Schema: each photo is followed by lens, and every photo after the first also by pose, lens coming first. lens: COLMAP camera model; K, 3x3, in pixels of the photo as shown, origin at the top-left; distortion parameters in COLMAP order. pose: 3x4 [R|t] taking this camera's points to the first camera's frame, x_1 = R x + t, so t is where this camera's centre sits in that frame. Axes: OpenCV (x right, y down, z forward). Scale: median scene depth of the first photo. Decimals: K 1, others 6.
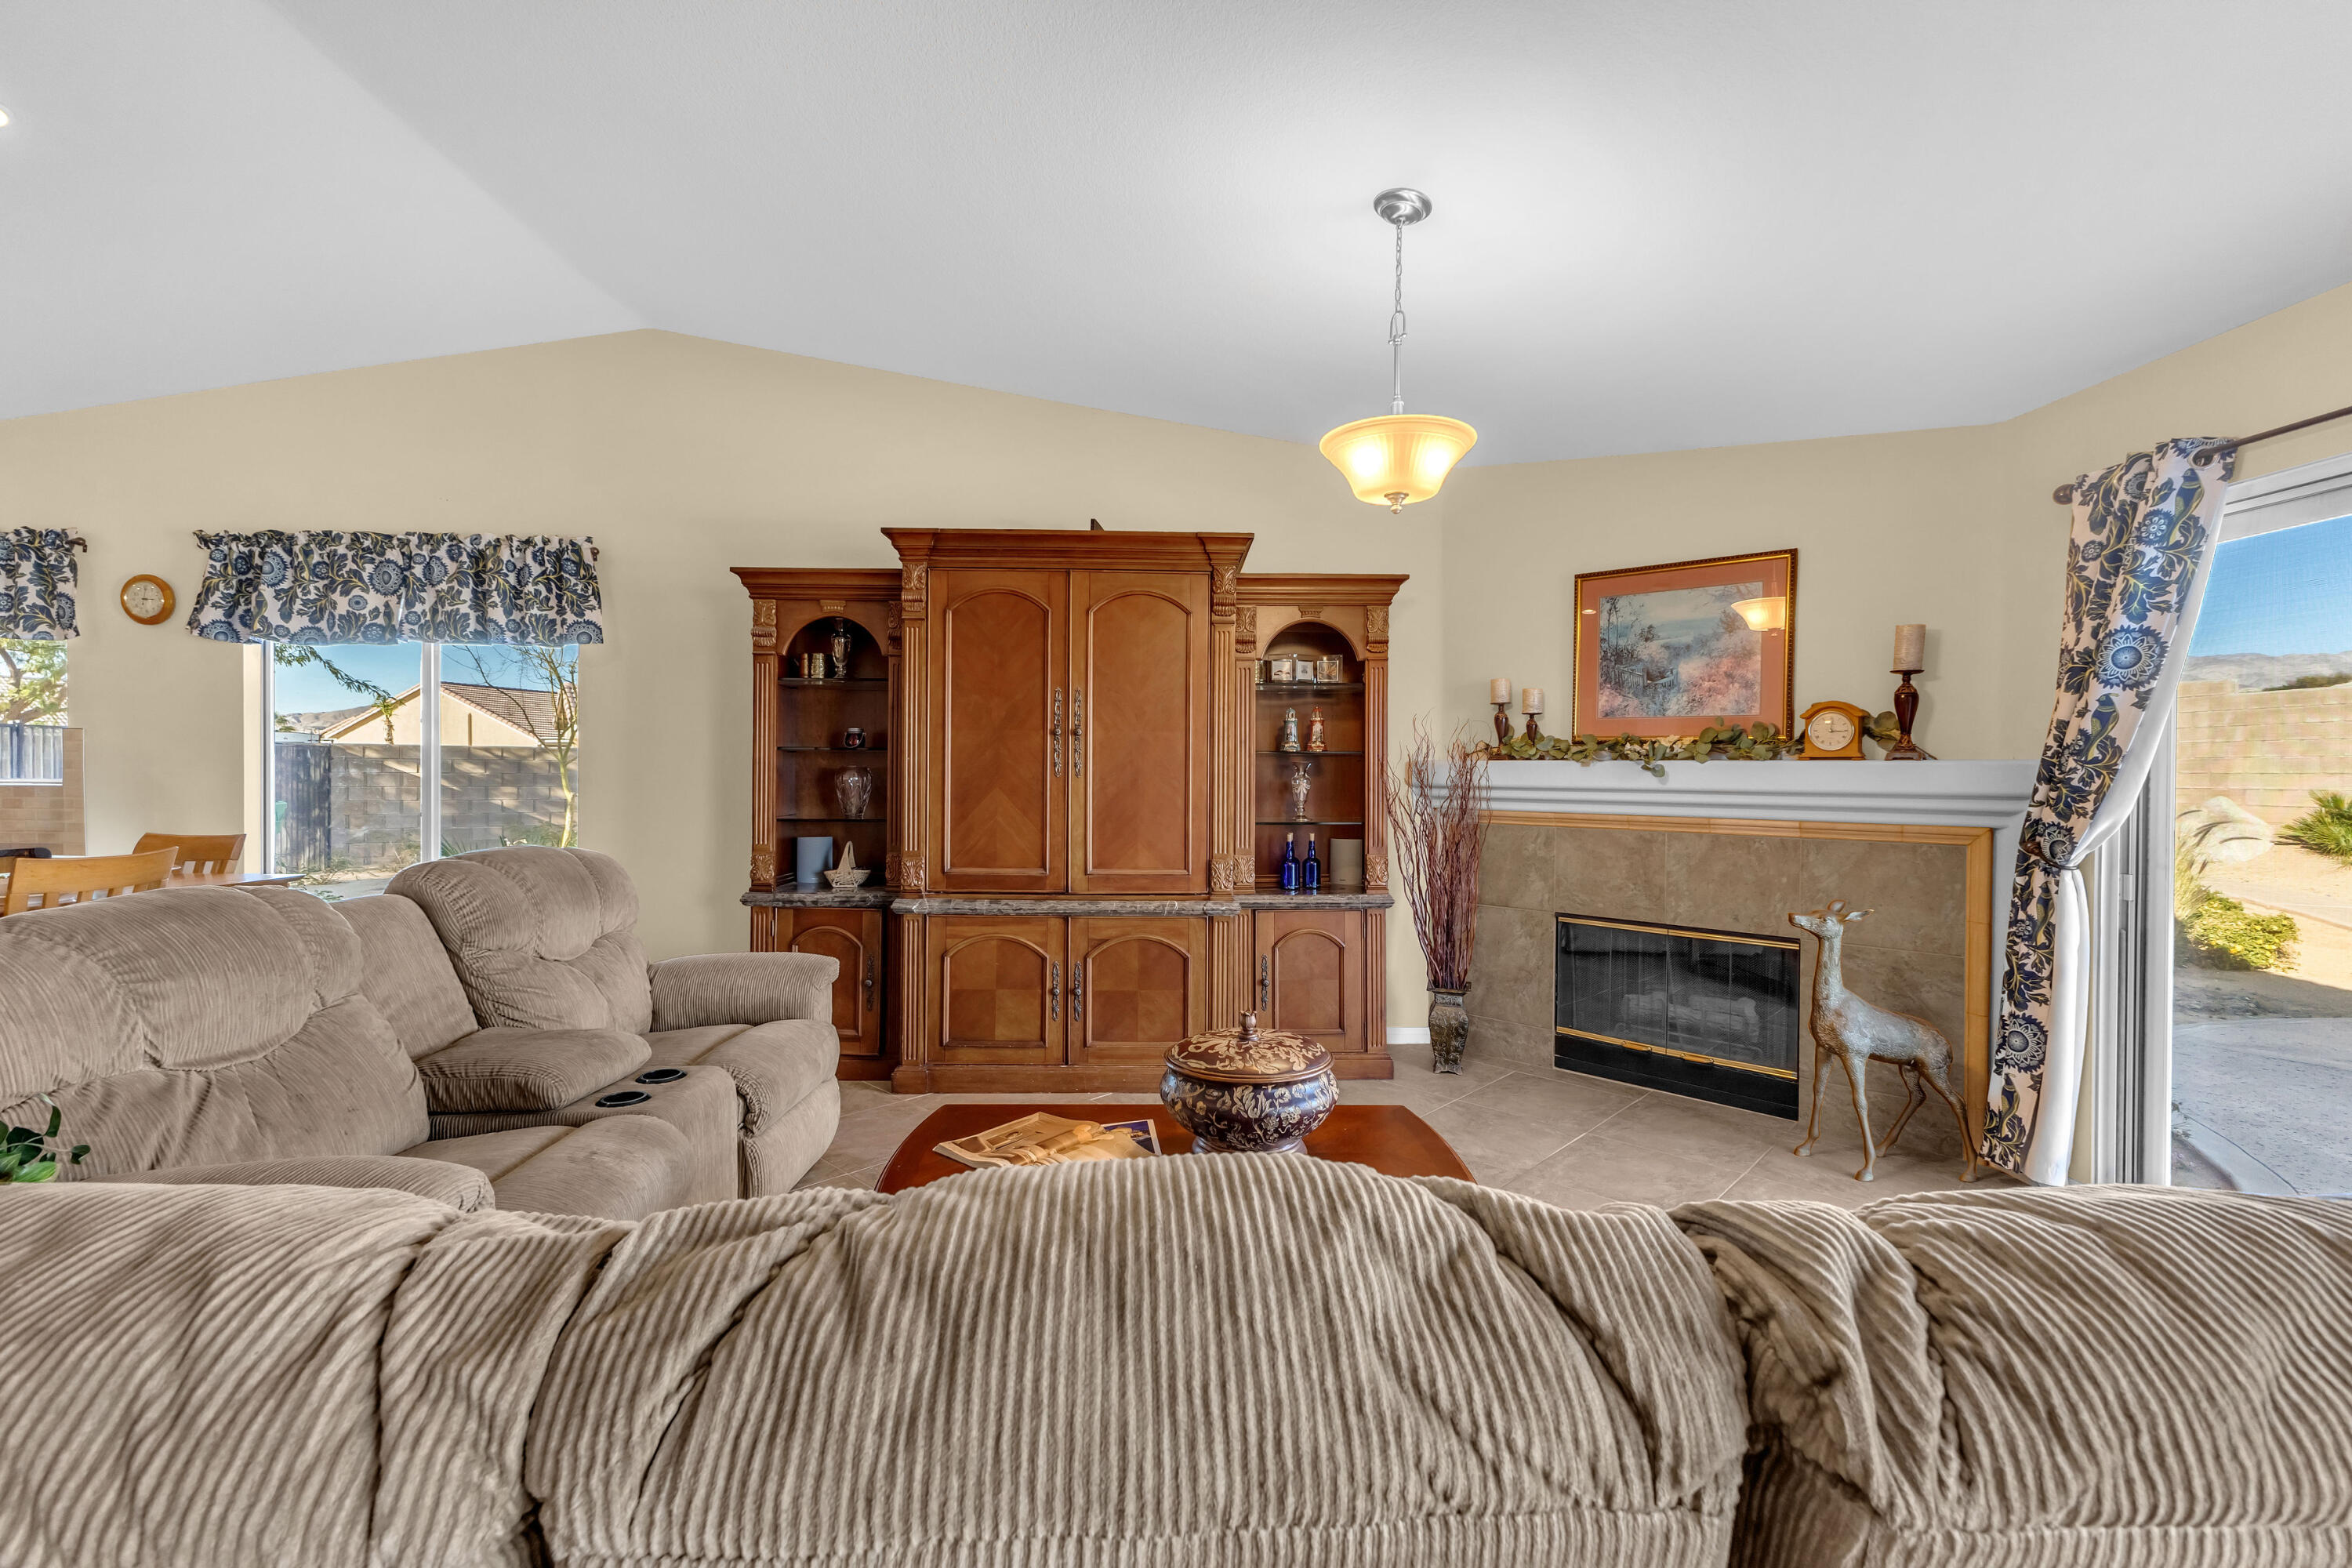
lens RADIAL K [[1038.2, 0, 1176.0], [0, 1038.2, 784.0], [0, 0, 1]] dist [0.000065, -0.000505]
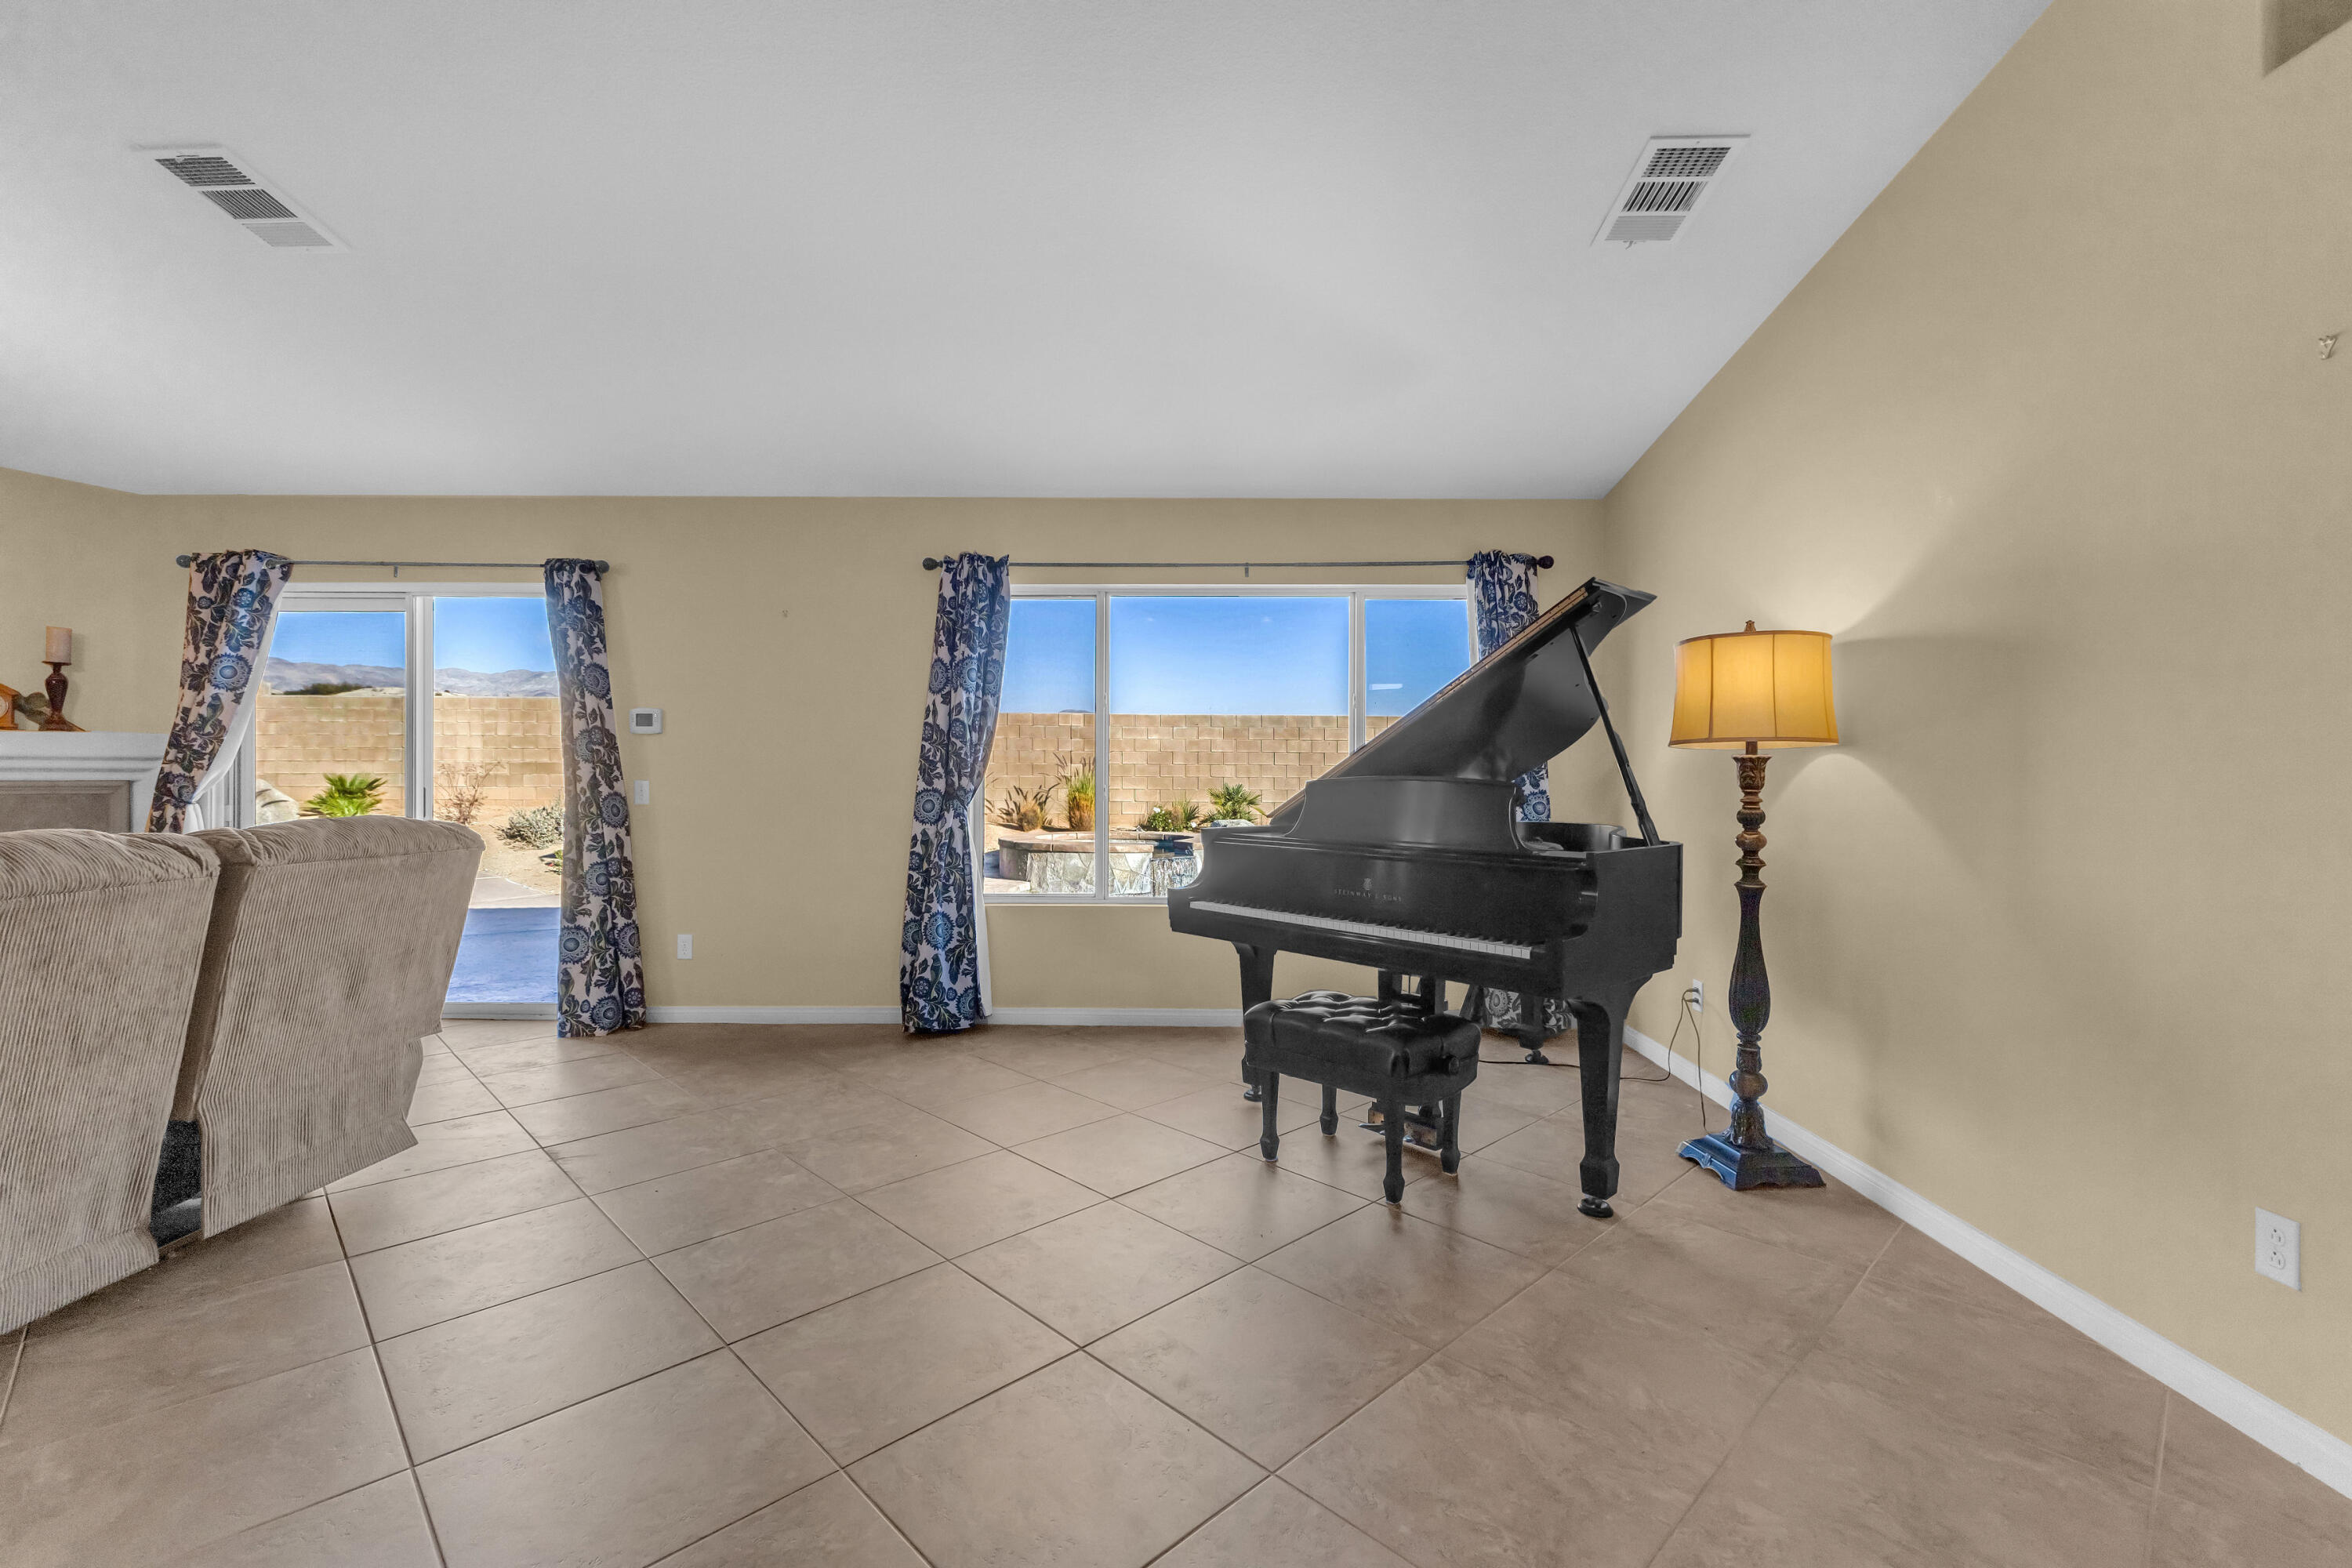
lens RADIAL K [[1038.2, 0, 1176.0], [0, 1038.2, 784.0], [0, 0, 1]] dist [0.000065, -0.000505]
pose [[0.053357, -0.011655, 0.998508, -0.628620], [0.006646, 0.999914, 0.011316, 0.045980], [-0.998553, 0.006032, 0.053429, -0.570363]]
